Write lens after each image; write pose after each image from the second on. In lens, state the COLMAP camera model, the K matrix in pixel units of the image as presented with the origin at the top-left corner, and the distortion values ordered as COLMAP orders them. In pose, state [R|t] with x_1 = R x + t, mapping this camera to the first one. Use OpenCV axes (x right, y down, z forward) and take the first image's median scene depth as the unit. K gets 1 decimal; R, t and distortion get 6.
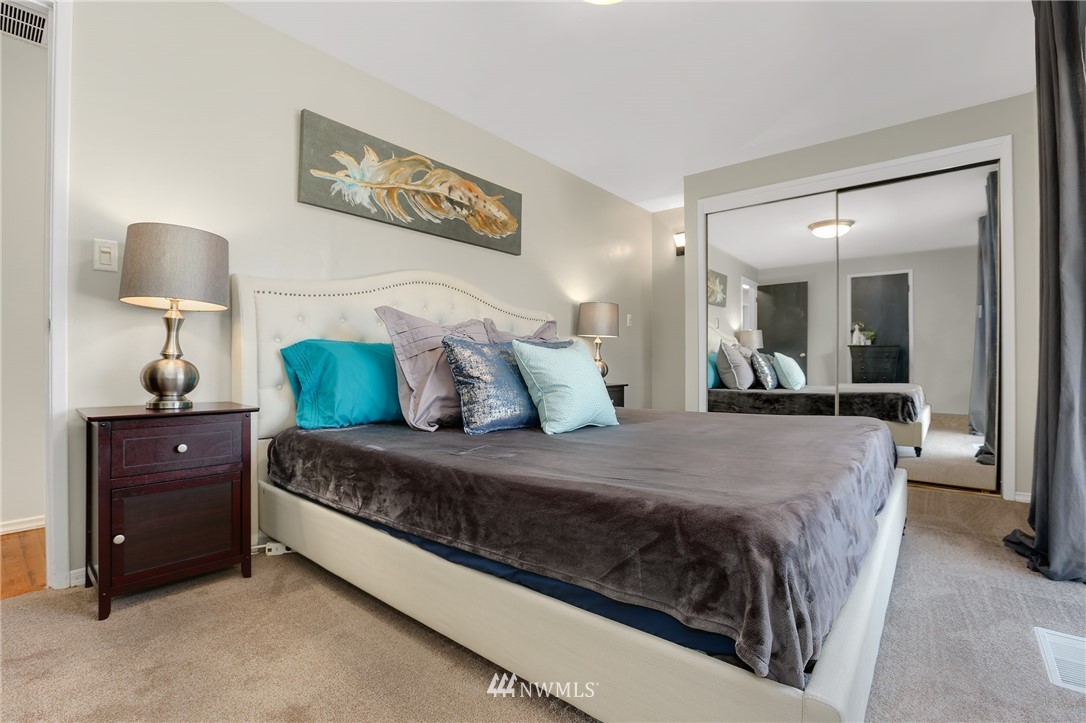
lens RADIAL K [[494.4, 0, 549.9], [0, 494.4, 357.3], [0, 0, 1]] dist [-0.051992, 0.005185]
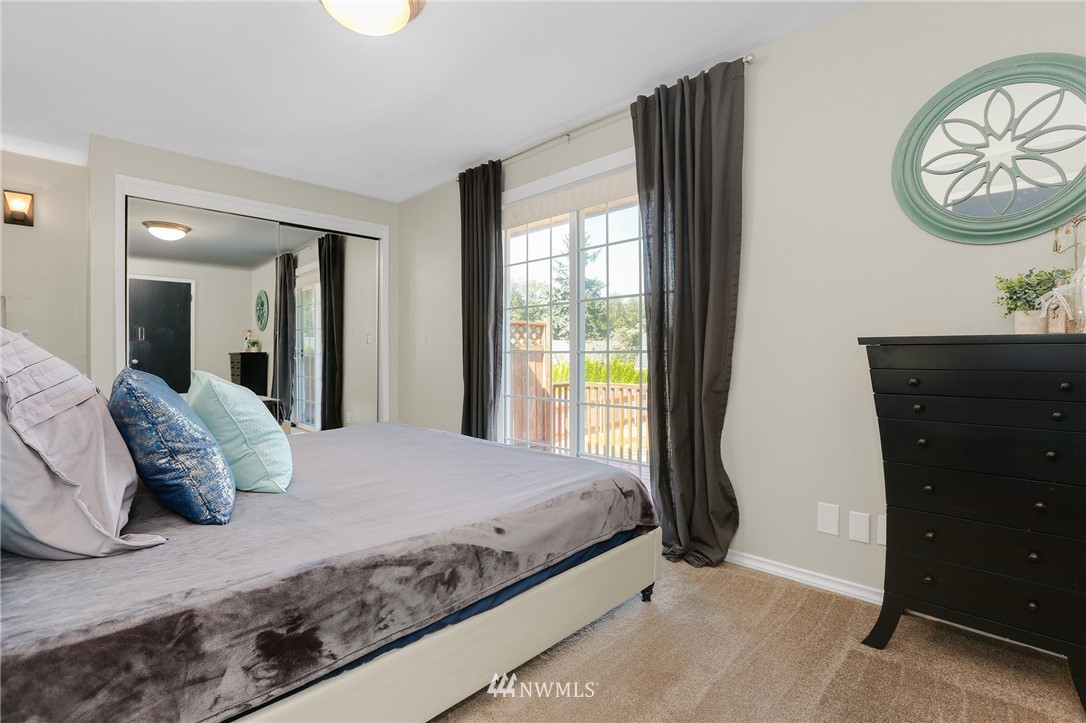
lens RADIAL K [[494.4, 0, 550.2], [0, 494.4, 359.8], [0, 0, 1]] dist [-0.051992, 0.005185]
pose [[0.060787, -0.011023, 0.998090, -0.298841], [-0.002169, 0.999935, 0.011176, -0.028626], [-0.998148, -0.002844, 0.060760, 0.199406]]
